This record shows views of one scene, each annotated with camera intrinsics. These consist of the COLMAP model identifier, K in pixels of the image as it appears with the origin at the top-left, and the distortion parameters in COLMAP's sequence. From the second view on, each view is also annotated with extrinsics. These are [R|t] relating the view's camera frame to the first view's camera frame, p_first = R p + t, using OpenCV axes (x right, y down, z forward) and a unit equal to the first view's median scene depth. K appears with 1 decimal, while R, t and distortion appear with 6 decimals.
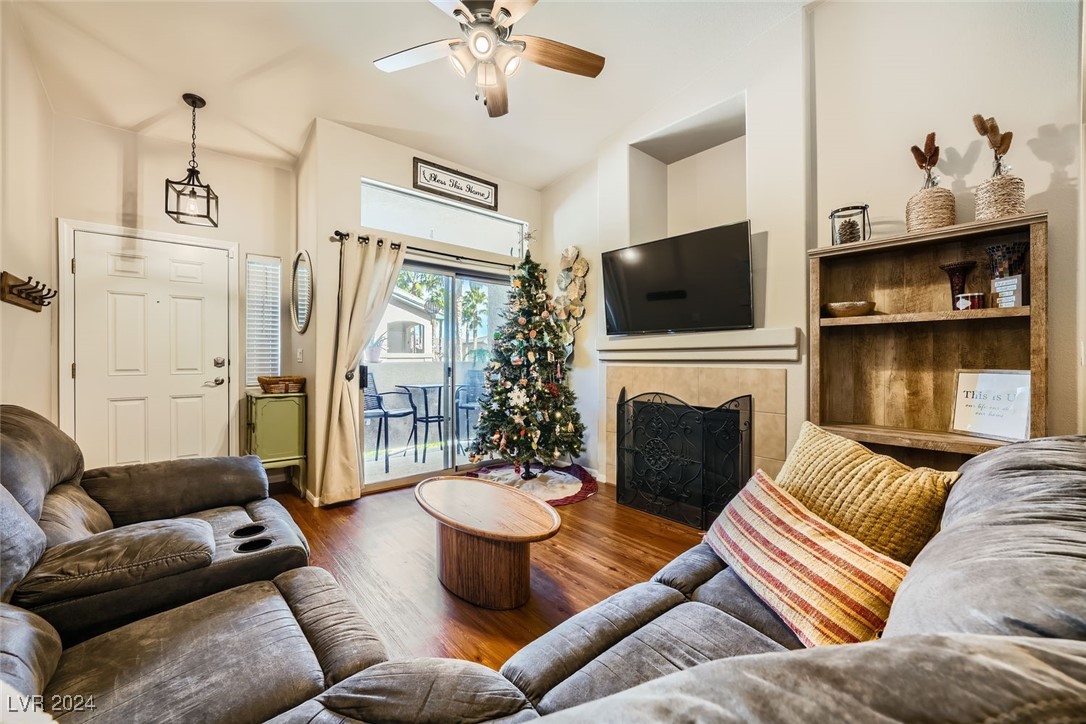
lens RADIAL K [[432.0, 0, 542.3], [0, 432.0, 359.4], [0, 0, 1]] dist [-0.000190, -0.000255]
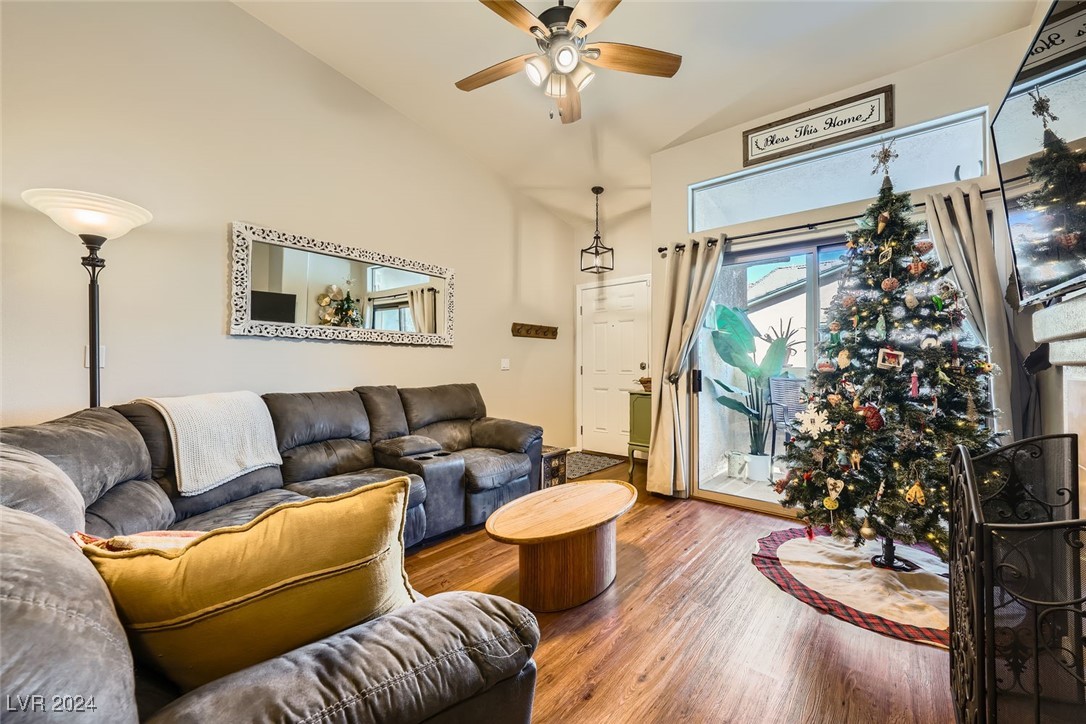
lens RADIAL K [[432.0, 0, 542.3], [0, 432.0, 359.4], [0, 0, 1]] dist [-0.000190, -0.000255]
pose [[0.147973, -0.010773, -0.988933, 0.537025], [-0.001122, 0.999938, -0.011061, 0.001581], [0.988991, 0.002747, 0.147952, 0.502060]]
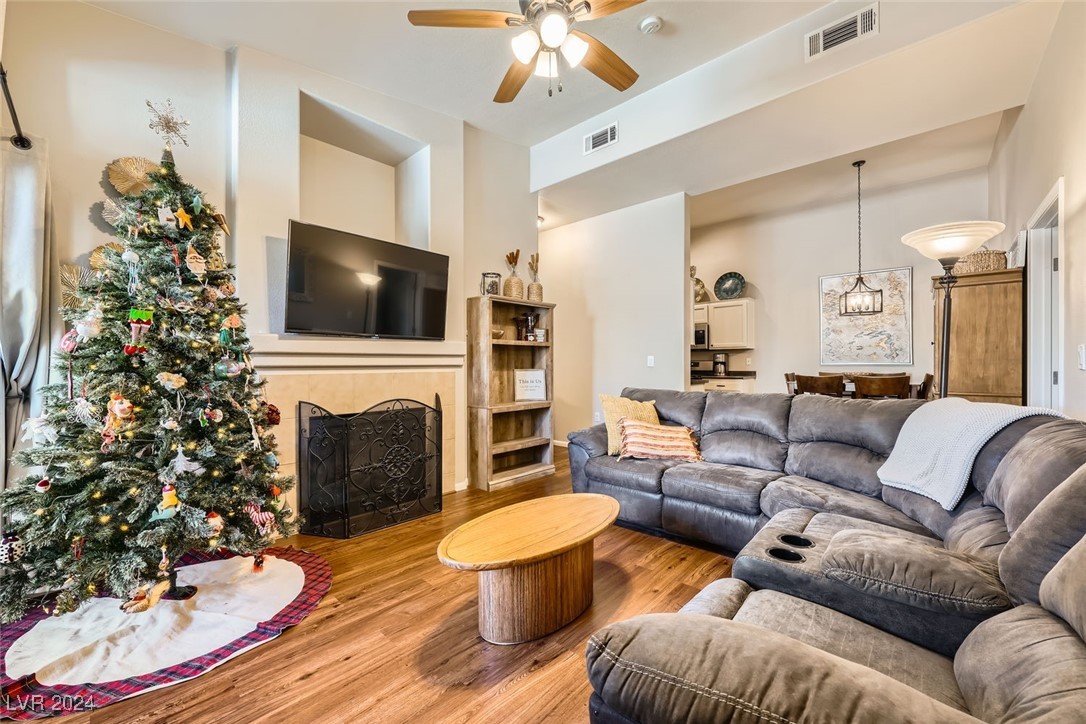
lens RADIAL K [[432.0, 0, 542.3], [0, 432.0, 359.4], [0, 0, 1]] dist [-0.000190, -0.000255]
pose [[-0.104753, 0.008749, 0.994460, -0.668183], [0.000844, 0.999962, -0.008708, -0.004143], [-0.994498, -0.000073, -0.104756, 0.693225]]
